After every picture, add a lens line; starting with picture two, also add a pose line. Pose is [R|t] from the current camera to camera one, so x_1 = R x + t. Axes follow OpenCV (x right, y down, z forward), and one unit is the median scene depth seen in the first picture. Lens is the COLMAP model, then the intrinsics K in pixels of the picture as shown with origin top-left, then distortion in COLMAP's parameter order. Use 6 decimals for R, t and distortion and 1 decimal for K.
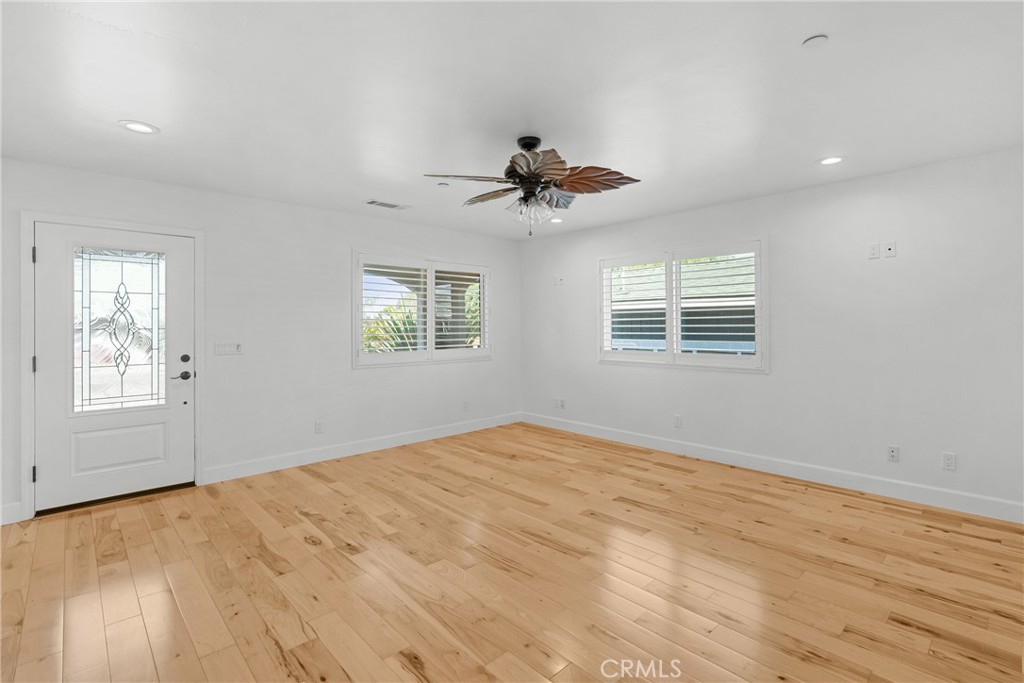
lens RADIAL K [[475.4, 0, 512.7], [0, 475.4, 304.3], [0, 0, 1]] dist [0.000089, 0.000202]
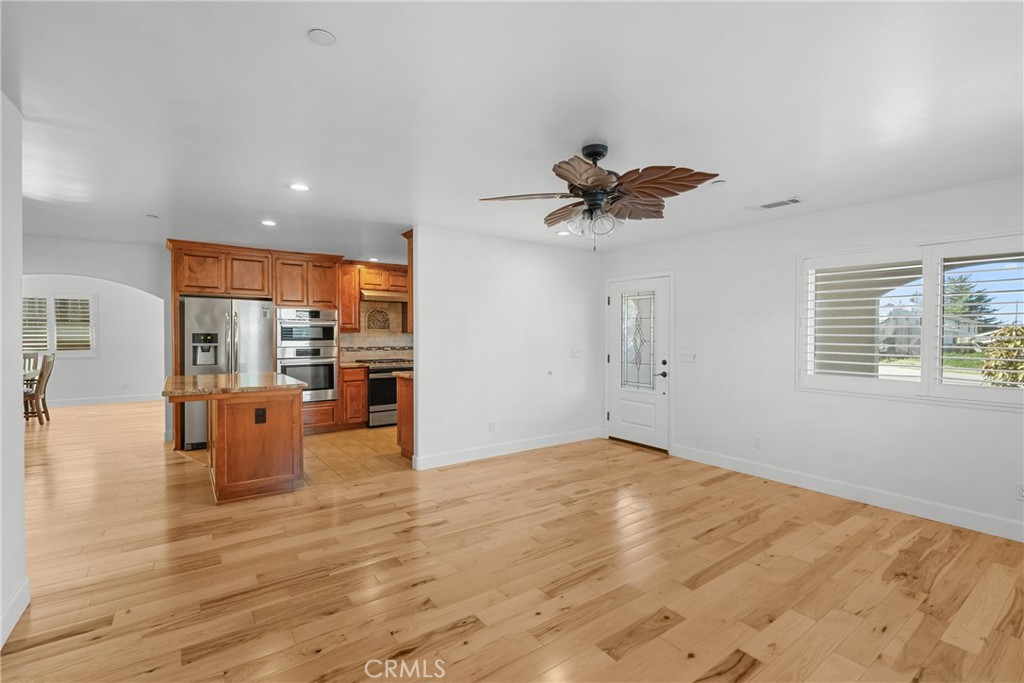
lens RADIAL K [[461.6, 0, 519.6], [0, 461.6, 333.9], [0, 0, 1]] dist [-0.000717, 0.000334]
pose [[-0.112599, 0.006205, -0.993621, 0.884765], [0.040549, 0.999176, 0.001644, 0.011278], [0.992813, -0.040106, -0.112758, 0.892793]]
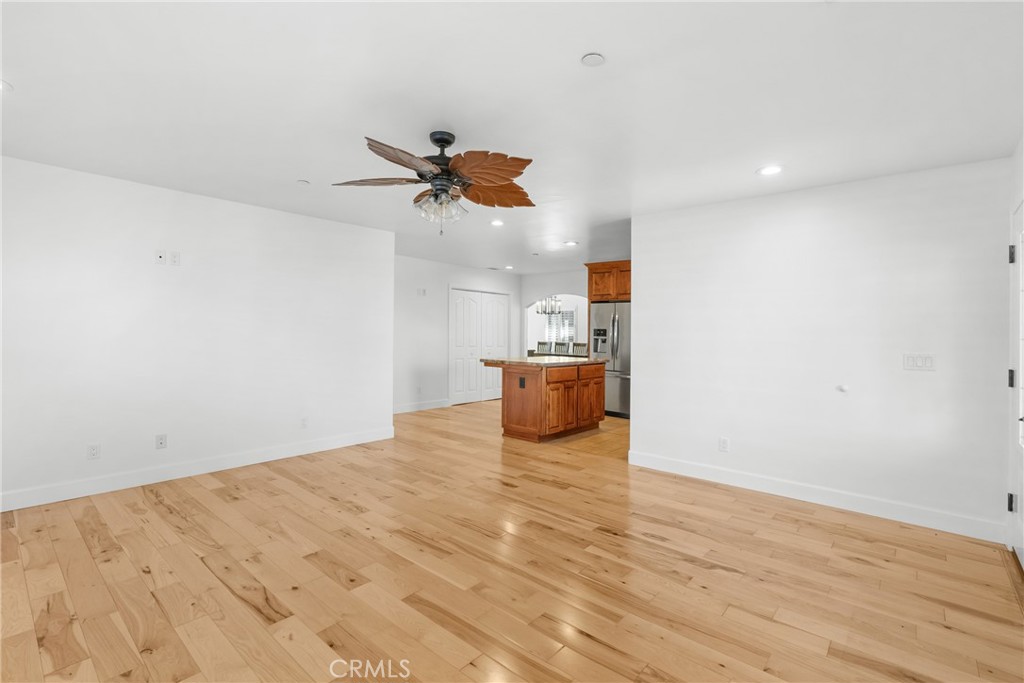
lens RADIAL K [[461.6, 0, 519.6], [0, 461.6, 333.9], [0, 0, 1]] dist [-0.000717, 0.000334]
pose [[-0.992927, -0.008917, -0.118390, -0.002797], [-0.003955, 0.999106, -0.042082, 0.087619], [0.118660, -0.041316, -0.992075, 1.792099]]
